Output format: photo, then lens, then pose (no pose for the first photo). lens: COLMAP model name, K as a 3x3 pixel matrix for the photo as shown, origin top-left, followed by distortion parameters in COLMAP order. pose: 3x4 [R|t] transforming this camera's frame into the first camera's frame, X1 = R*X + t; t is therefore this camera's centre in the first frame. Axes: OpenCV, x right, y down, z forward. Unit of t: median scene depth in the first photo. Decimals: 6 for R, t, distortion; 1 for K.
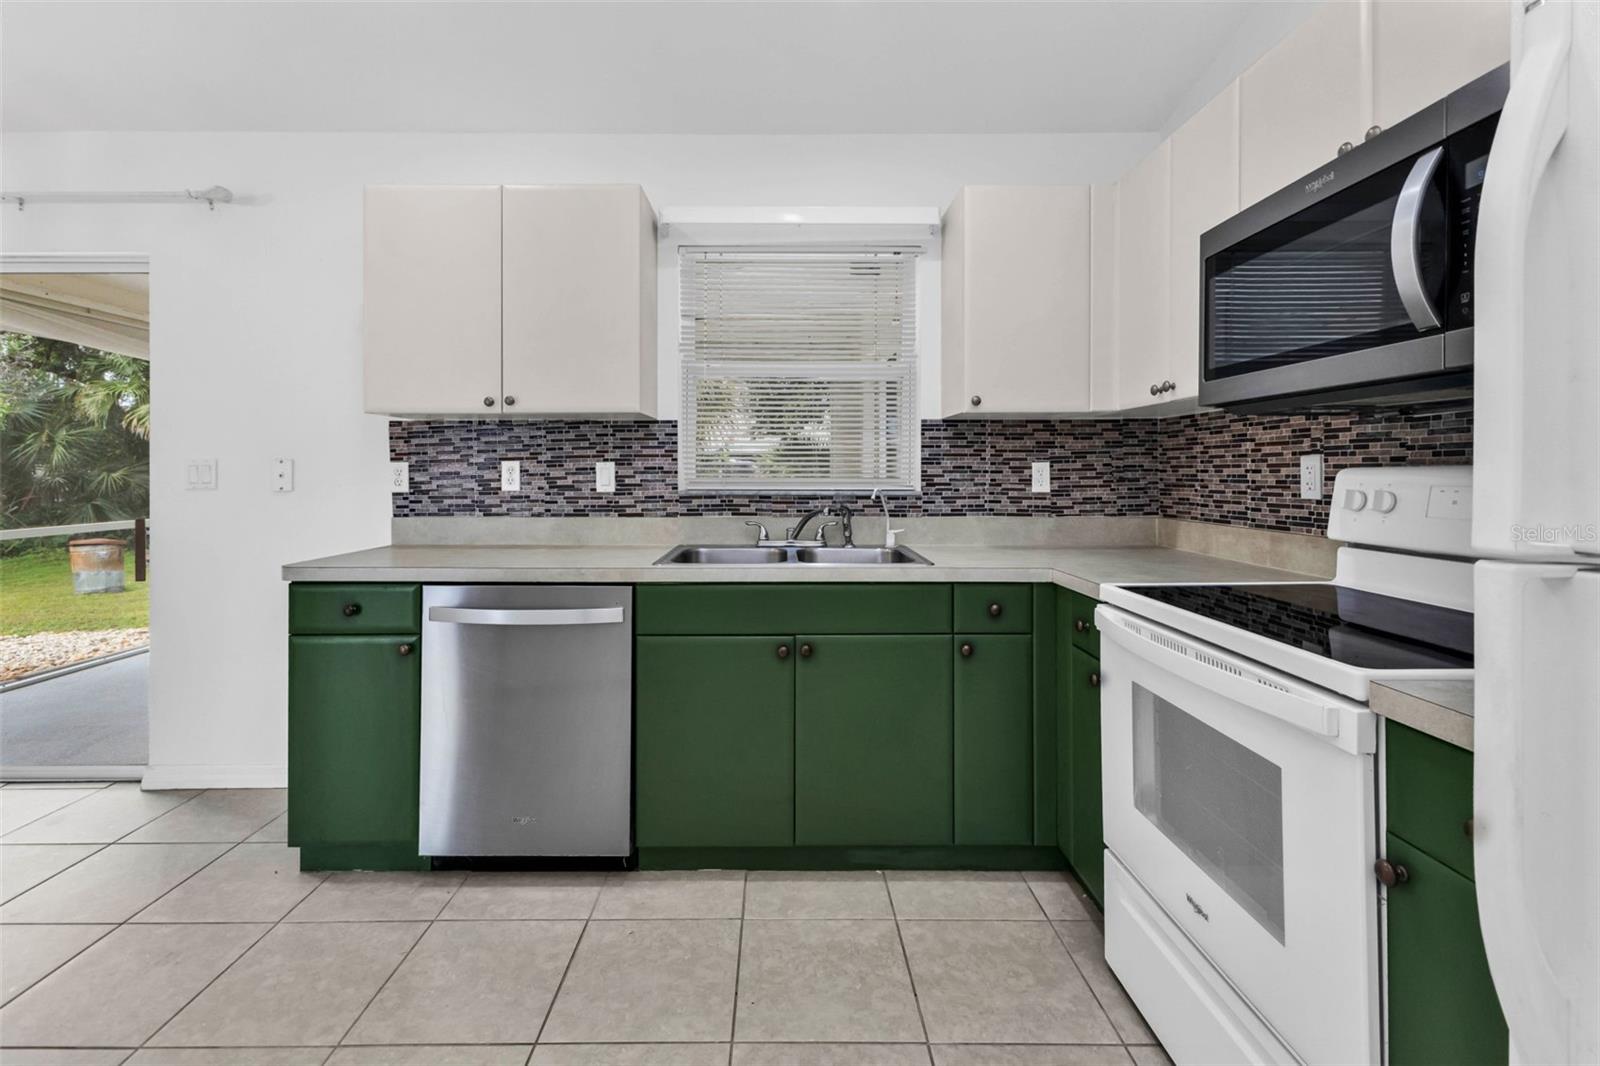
lens RADIAL K [[716.8, 0, 792.9], [0, 716.8, 467.1], [0, 0, 1]] dist [0.004611, 0.000423]
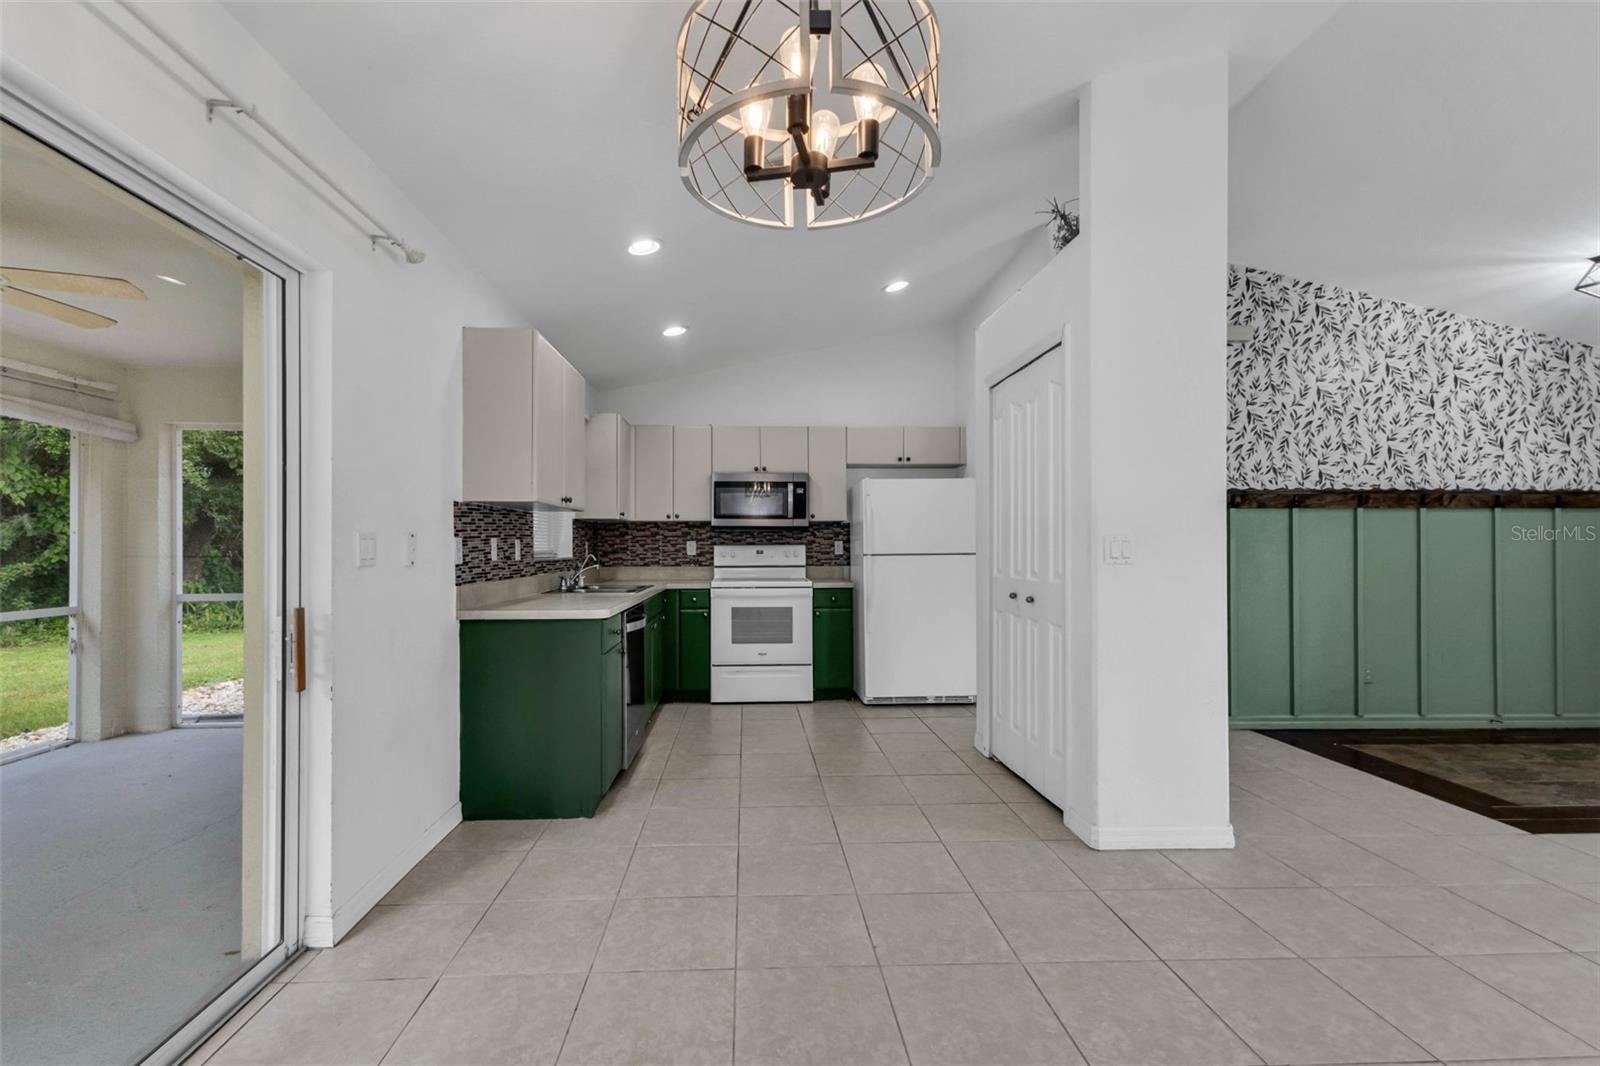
lens RADIAL K [[709.3, 0, 772.6], [0, 709.3, 539.6], [0, 0, 1]] dist [0.019647, -0.008457]
pose [[-0.034152, 0.010372, 0.999363, -1.698074], [-0.003783, 0.999938, -0.010507, 0.006230], [-0.999409, -0.004139, -0.034110, 0.538676]]
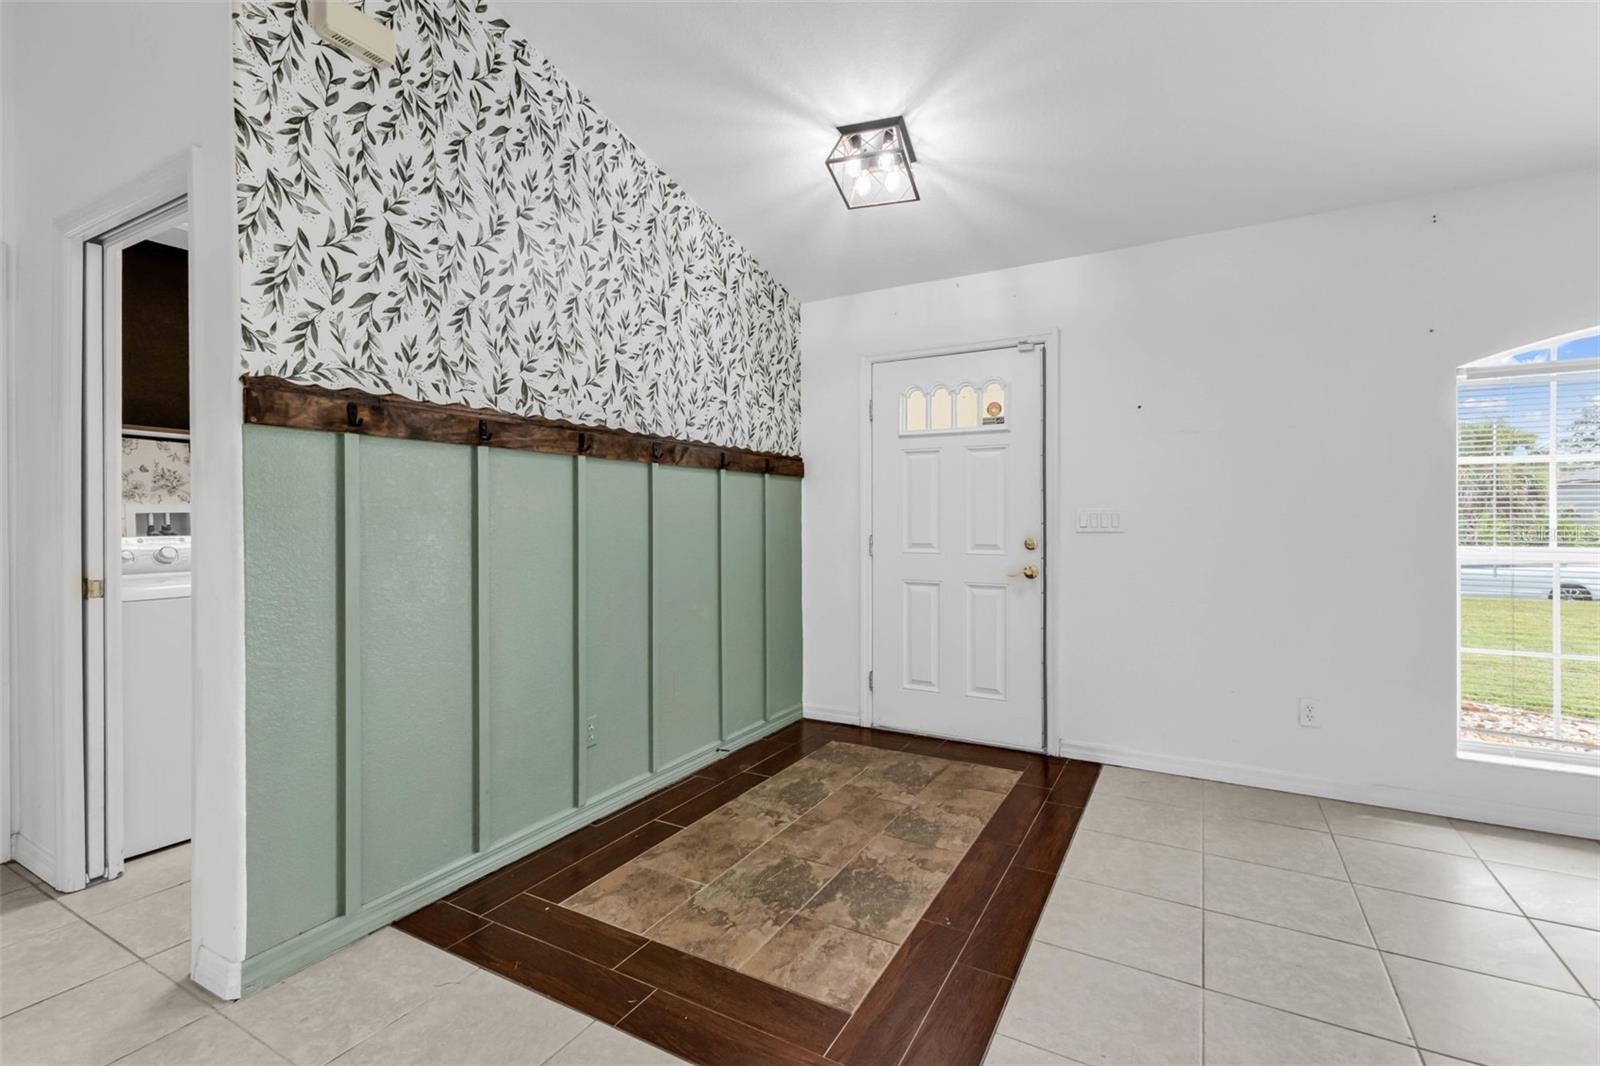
lens RADIAL K [[702.4, 0, 805.2], [0, 702.4, 519.2], [0, 0, 1]] dist [0.011117, 0.000179]
pose [[-0.870820, 0.004937, 0.491578, -0.812273], [0.003876, 0.999987, -0.003177, 0.002308], [-0.491587, -0.000861, -0.870828, -0.202319]]
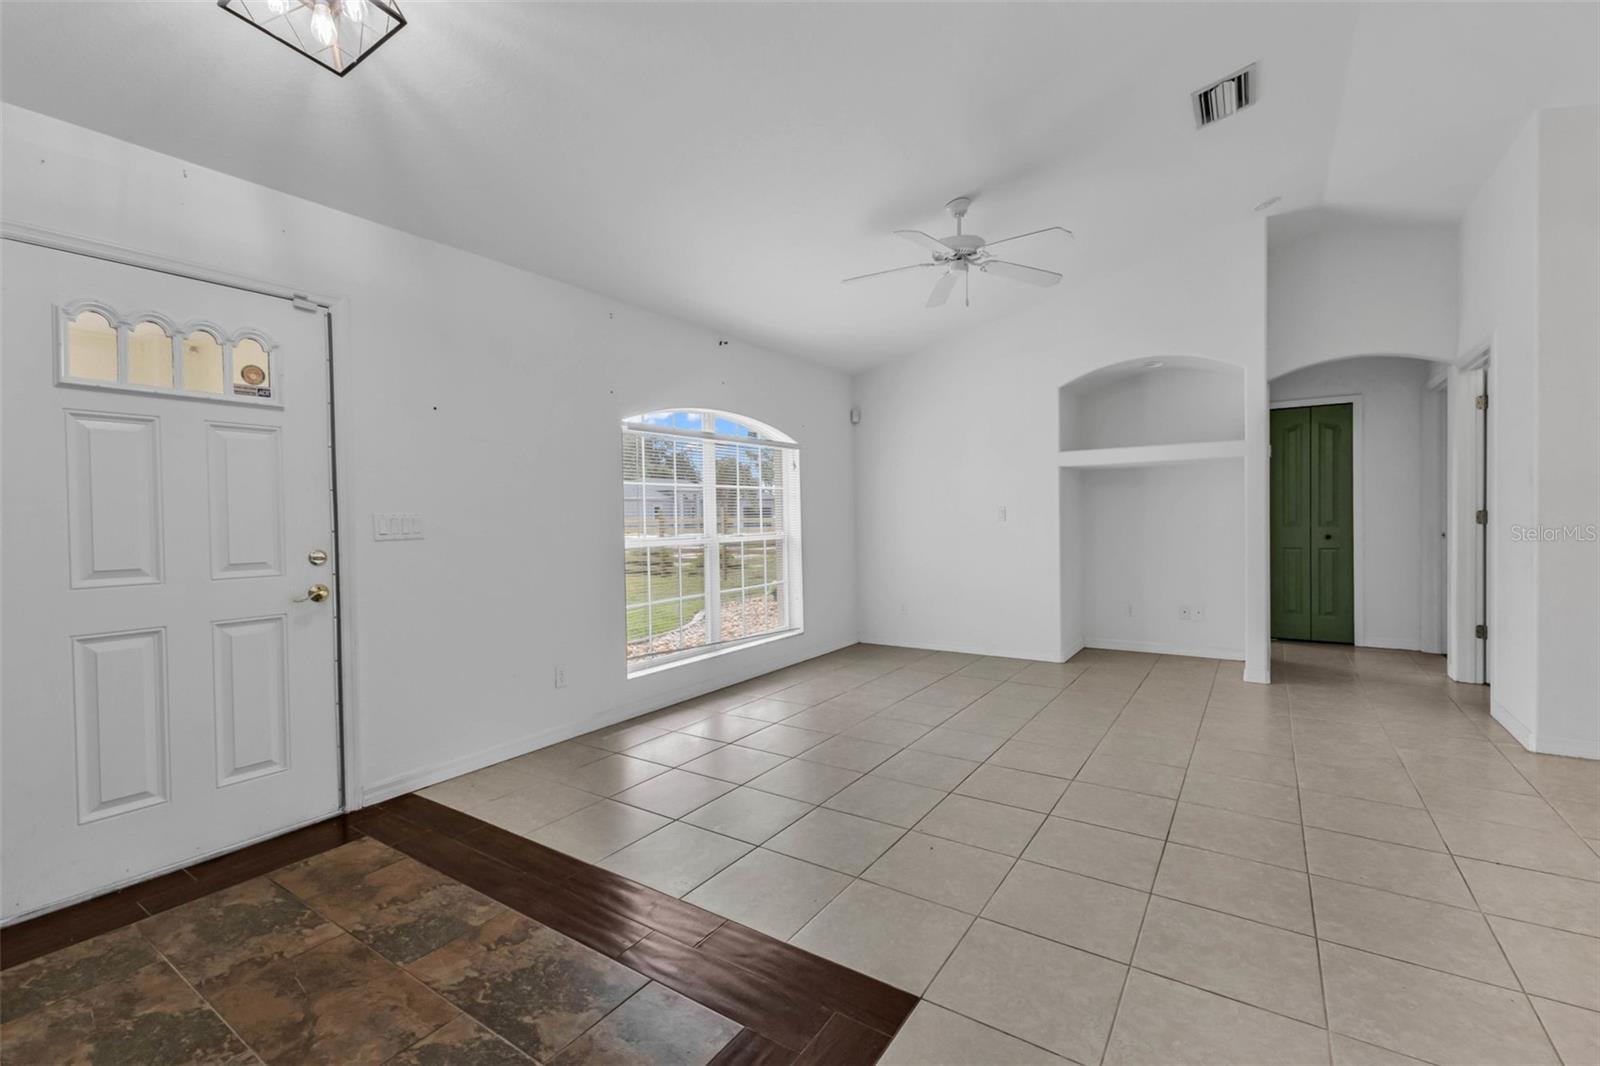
lens RADIAL K [[700.1, 0, 799.6], [0, 700.1, 530.6], [0, 0, 1]] dist [0.010995, -0.000284]
pose [[-0.565545, 0.029381, -0.824194, -0.070416], [0.020347, 0.999558, 0.021671, -0.002545], [0.824467, -0.004514, -0.565893, -0.385406]]
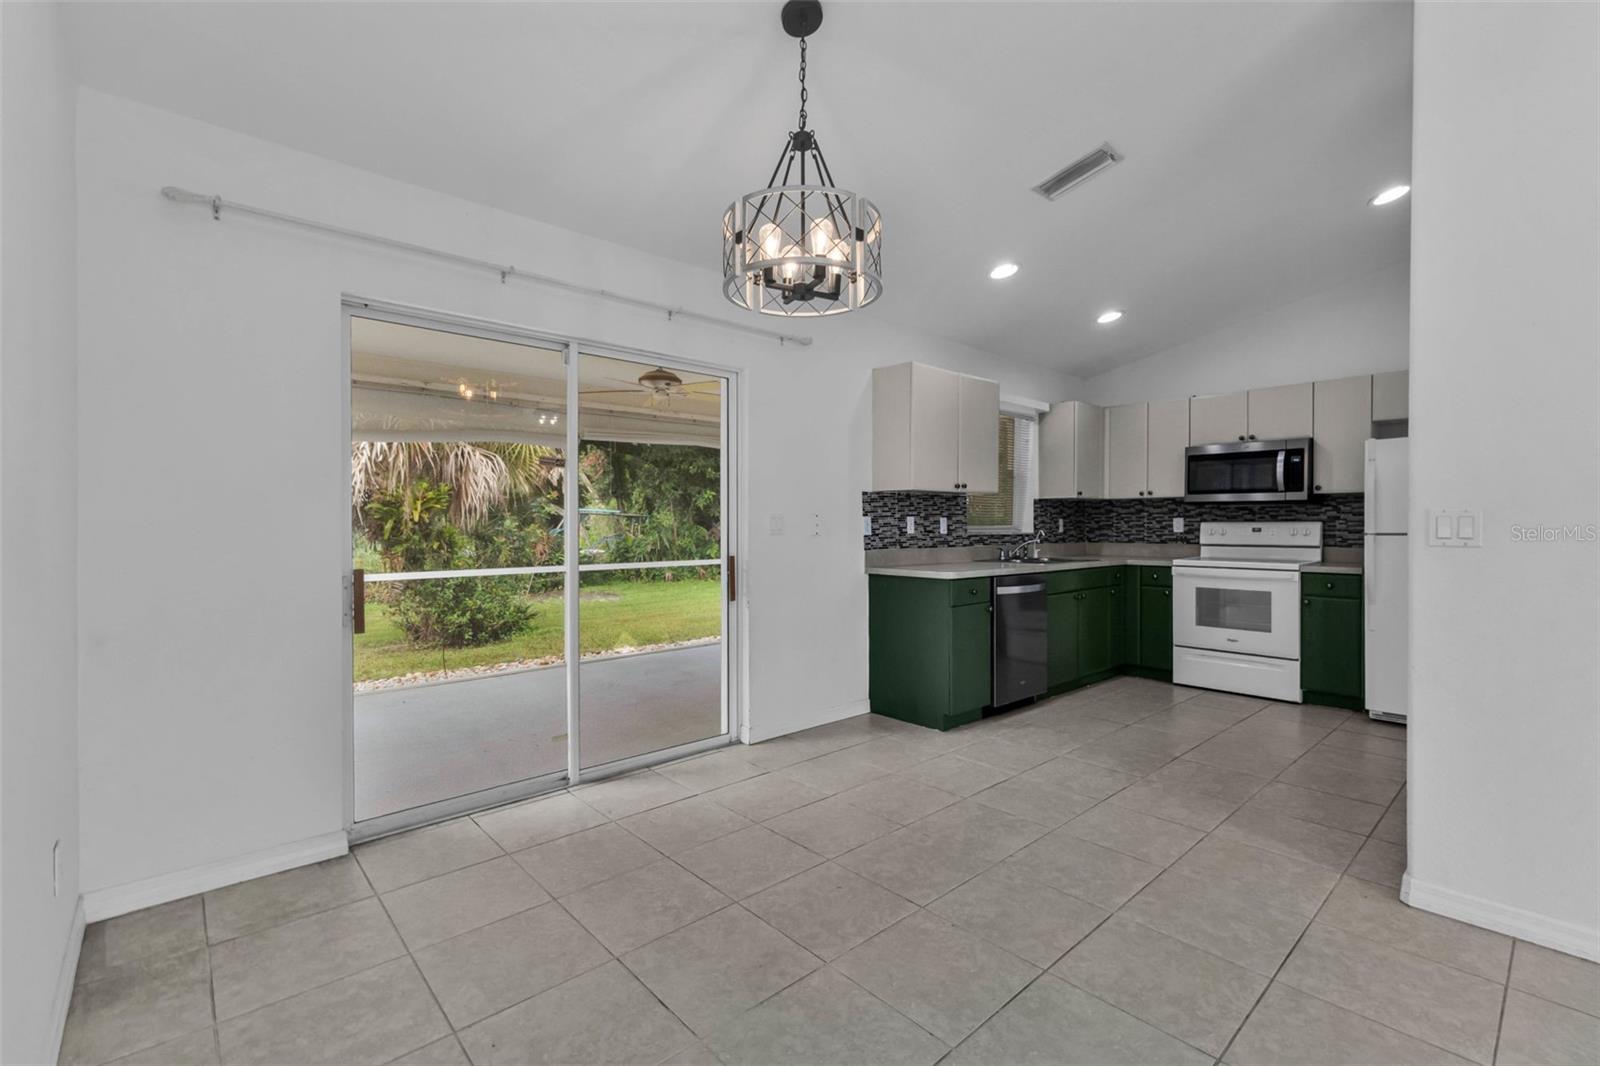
lens RADIAL K [[701.3, 0, 803.8], [0, 701.3, 529.6], [0, 0, 1]] dist [0.009446, 0.000104]
pose [[0.743070, -0.004337, 0.669200, -1.736887], [-0.004177, 0.999929, 0.011118, 0.005081], [-0.669201, -0.011057, 0.742999, -0.102199]]
